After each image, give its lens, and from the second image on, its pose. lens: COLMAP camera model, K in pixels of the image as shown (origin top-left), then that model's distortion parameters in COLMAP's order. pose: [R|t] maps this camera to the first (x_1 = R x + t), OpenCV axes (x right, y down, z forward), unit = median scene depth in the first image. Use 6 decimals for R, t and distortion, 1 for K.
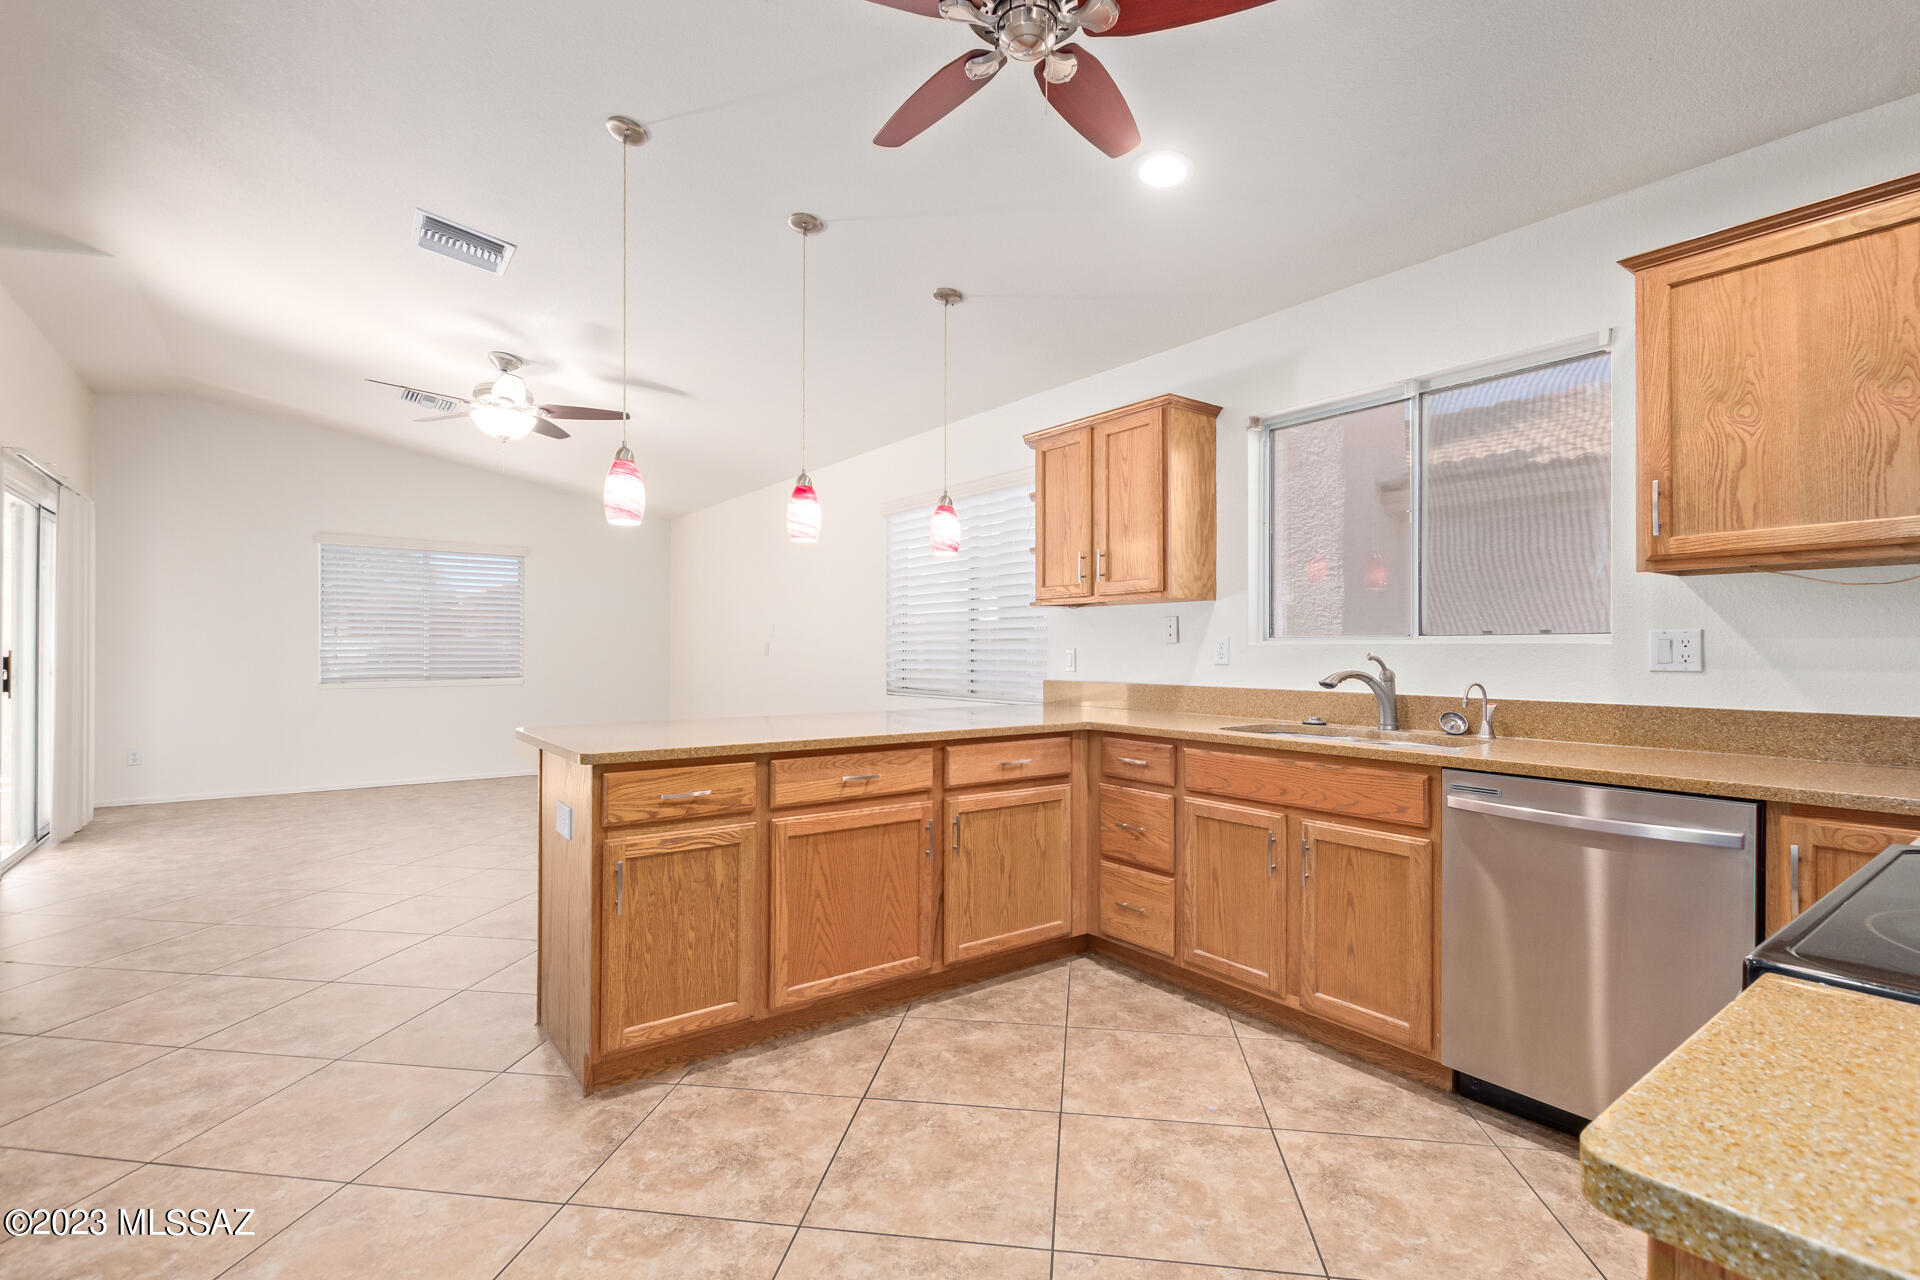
lens RADIAL K [[878.3, 0, 969.4], [0, 878.3, 650.3], [0, 0, 1]] dist [0.005789, -0.002483]
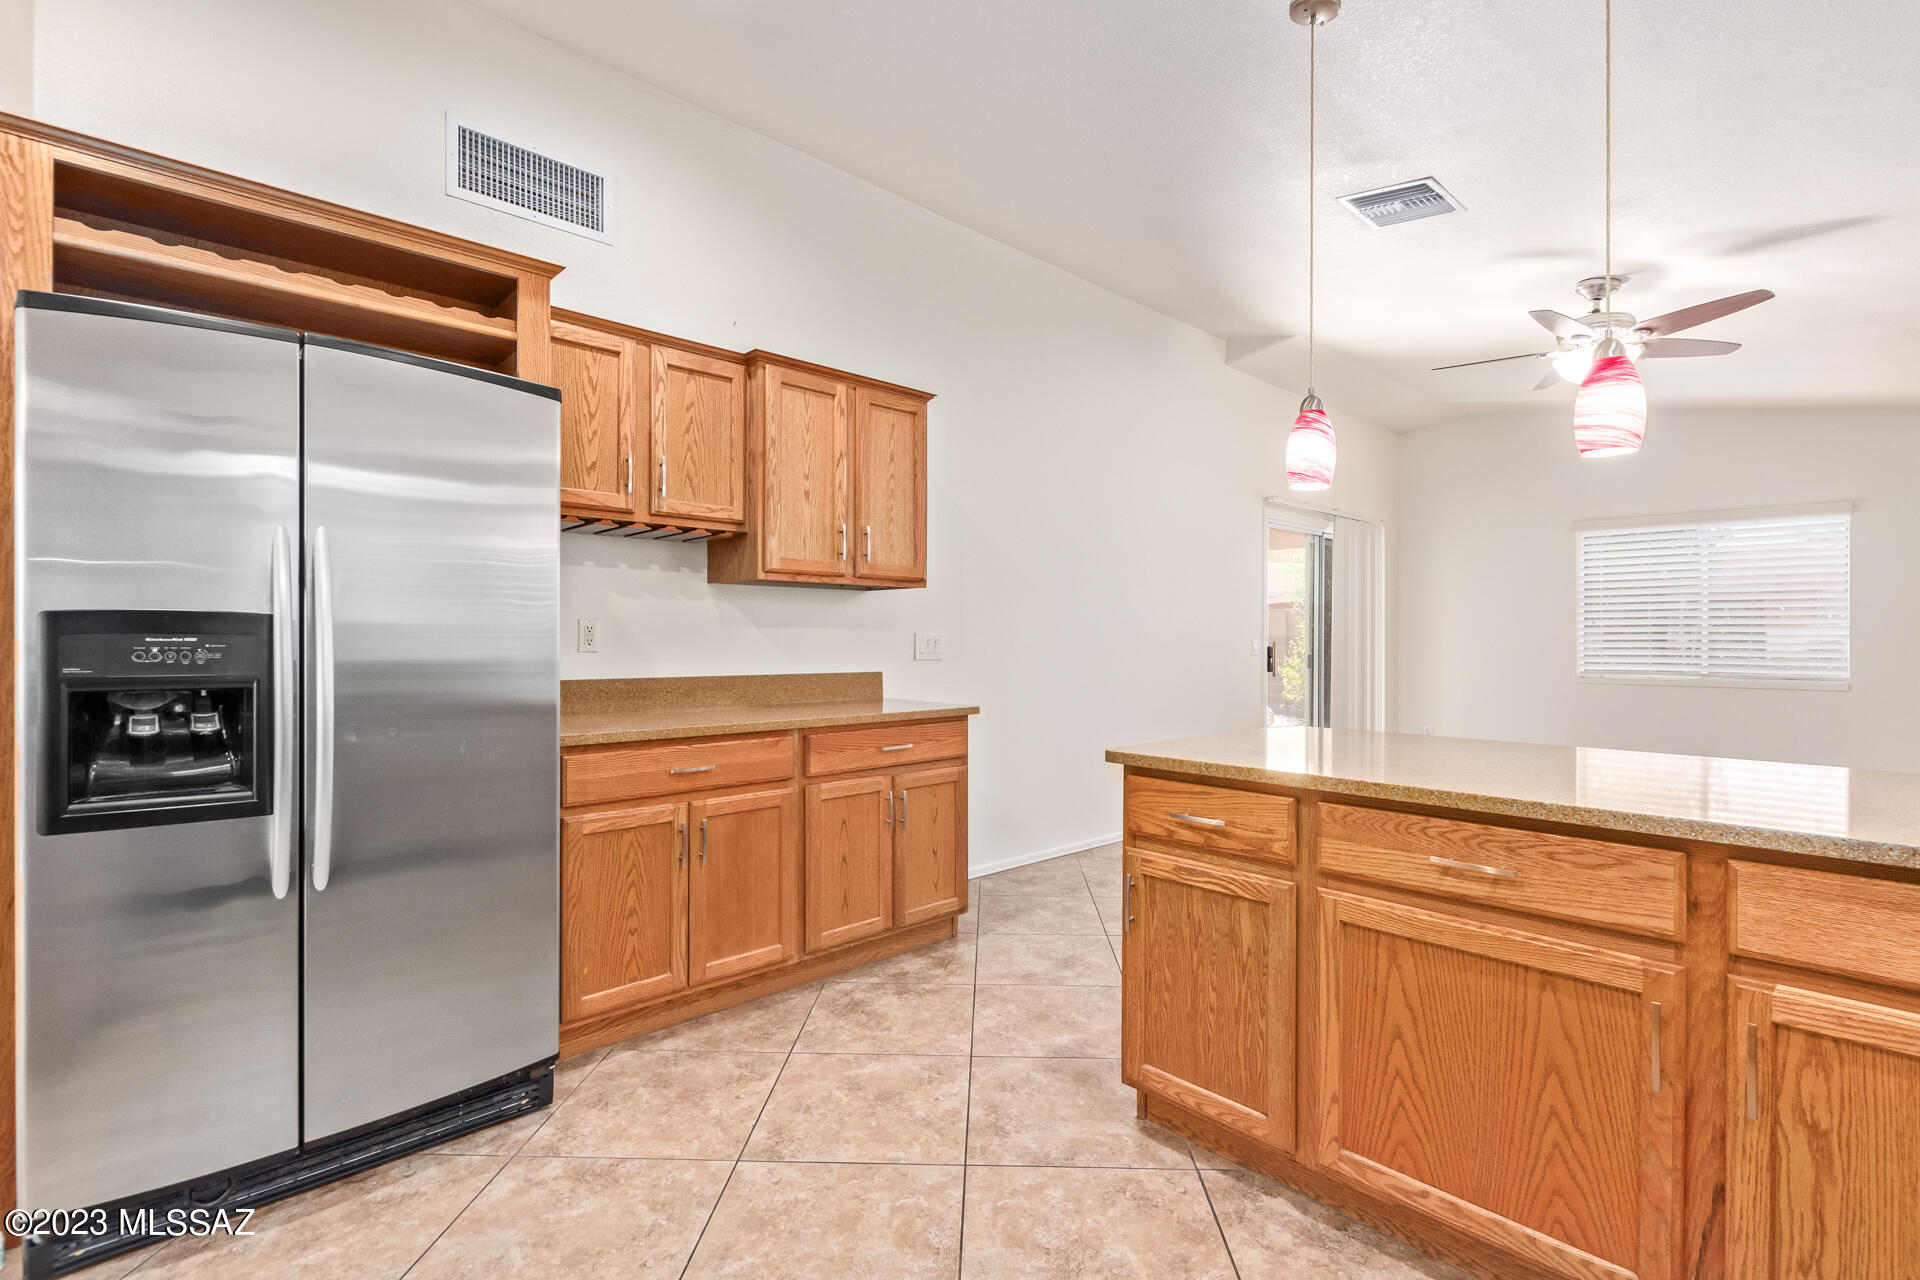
lens RADIAL K [[878.3, 0, 961.5], [0, 878.3, 634.7], [0, 0, 1]] dist [0.005789, -0.002483]
pose [[0.099939, -0.007362, -0.994966, 0.449828], [0.000059, 0.999973, -0.007393, -0.001228], [0.994994, 0.000680, 0.099937, 0.669083]]
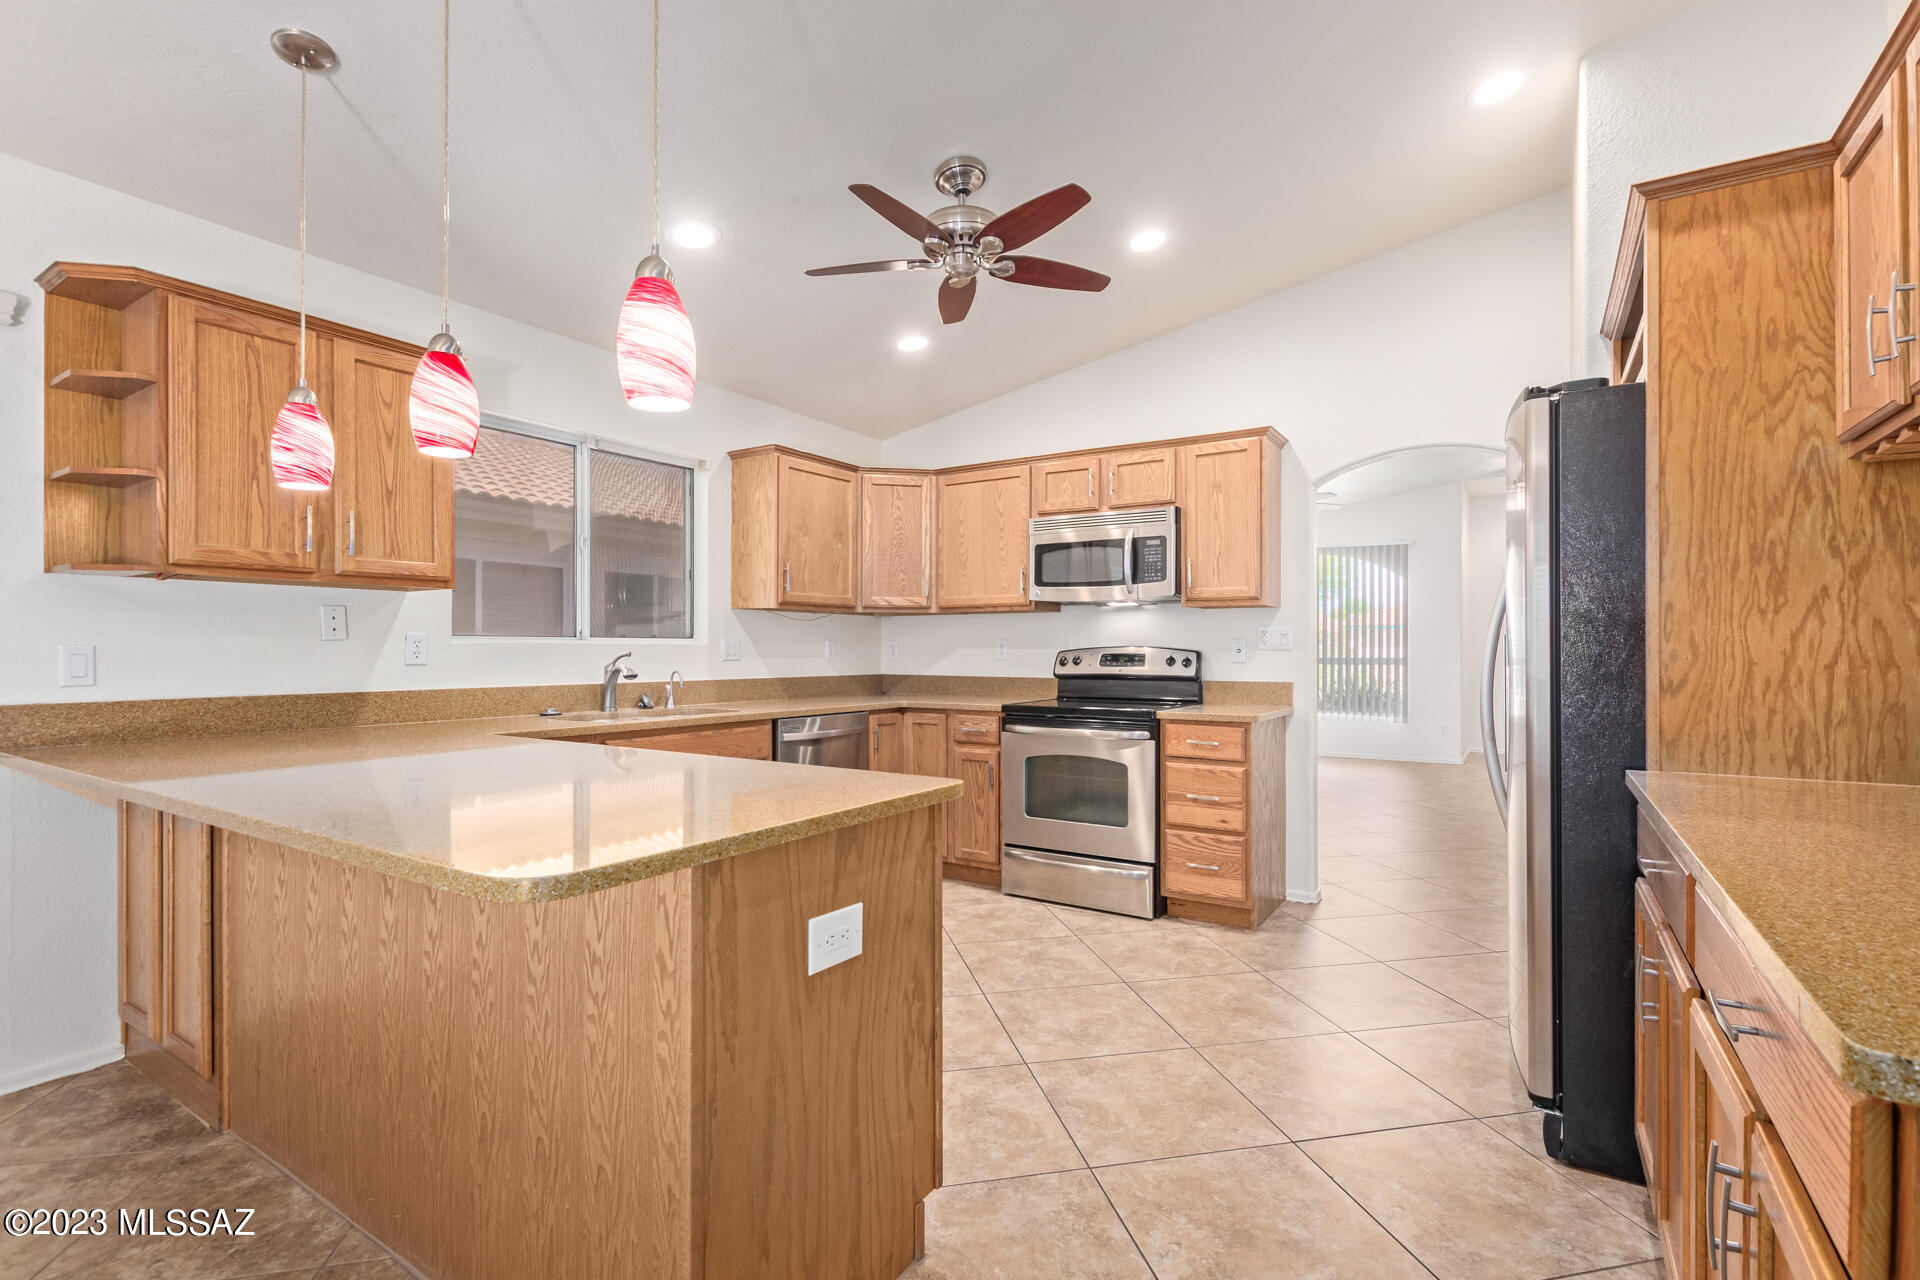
lens RADIAL K [[878.3, 0, 959.1], [0, 878.3, 644.9], [0, 0, 1]] dist [0.005789, -0.002483]
pose [[-0.337787, -0.001584, 0.941221, -1.065360], [-0.002856, 0.999996, 0.000658, -0.008060], [-0.941218, -0.002466, -0.337790, 1.139763]]
